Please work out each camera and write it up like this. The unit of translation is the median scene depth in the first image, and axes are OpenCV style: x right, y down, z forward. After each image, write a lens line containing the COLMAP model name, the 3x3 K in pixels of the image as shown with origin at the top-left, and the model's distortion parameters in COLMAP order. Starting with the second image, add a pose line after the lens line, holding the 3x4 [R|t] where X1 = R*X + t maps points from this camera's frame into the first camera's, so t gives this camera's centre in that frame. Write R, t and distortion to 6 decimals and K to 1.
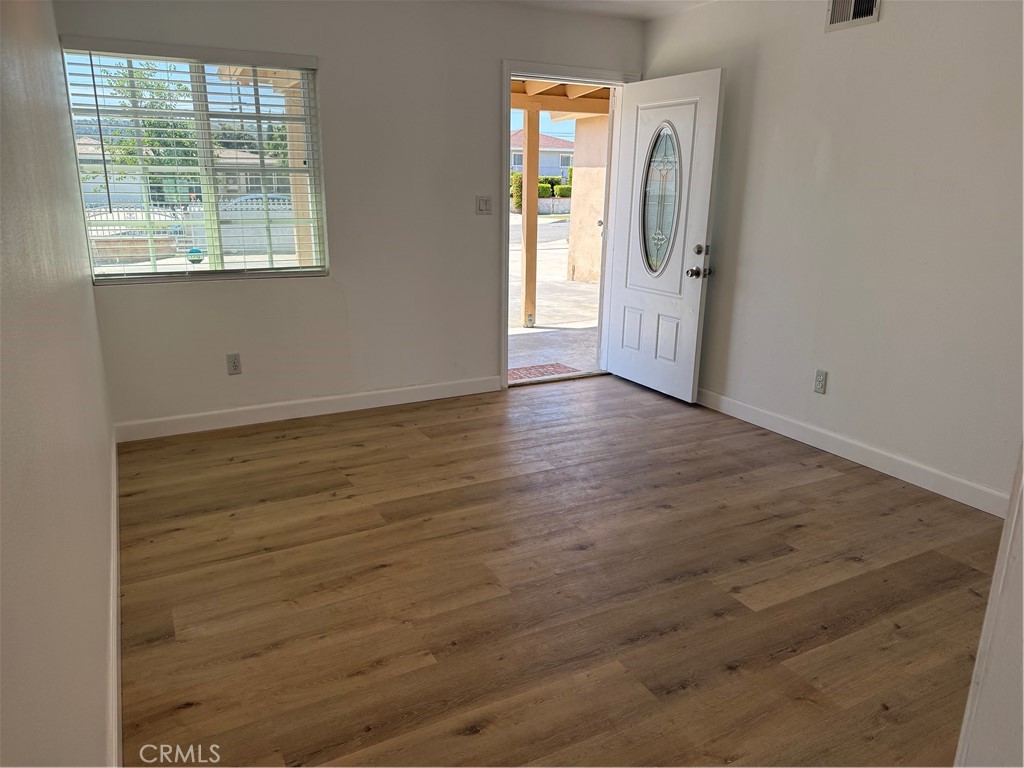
lens RADIAL K [[722.5, 0, 515.5], [0, 722.5, 386.0], [0, 0, 1]] dist [0.049323, -0.014434]
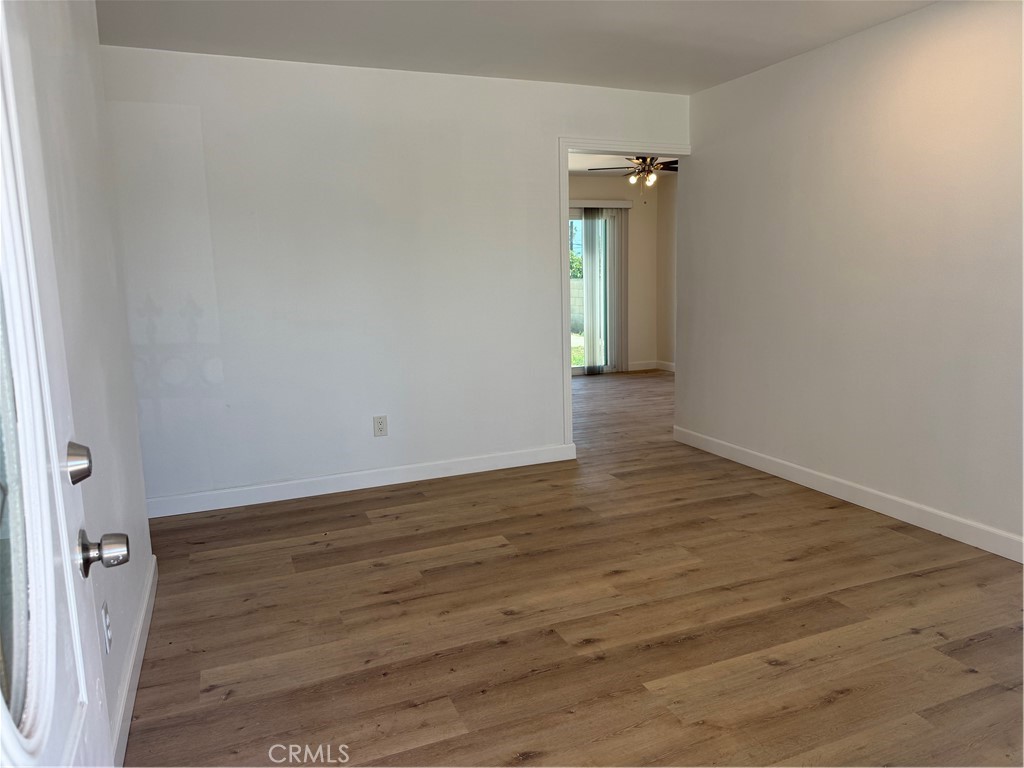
lens RADIAL K [[722.5, 0, 513.7], [0, 722.5, 381.8], [0, 0, 1]] dist [0.049323, -0.014434]
pose [[-0.994405, -0.007282, 0.105379, 0.129342], [0.036719, 0.911576, 0.409490, -0.474184], [-0.099043, 0.411068, -0.906208, 1.838022]]
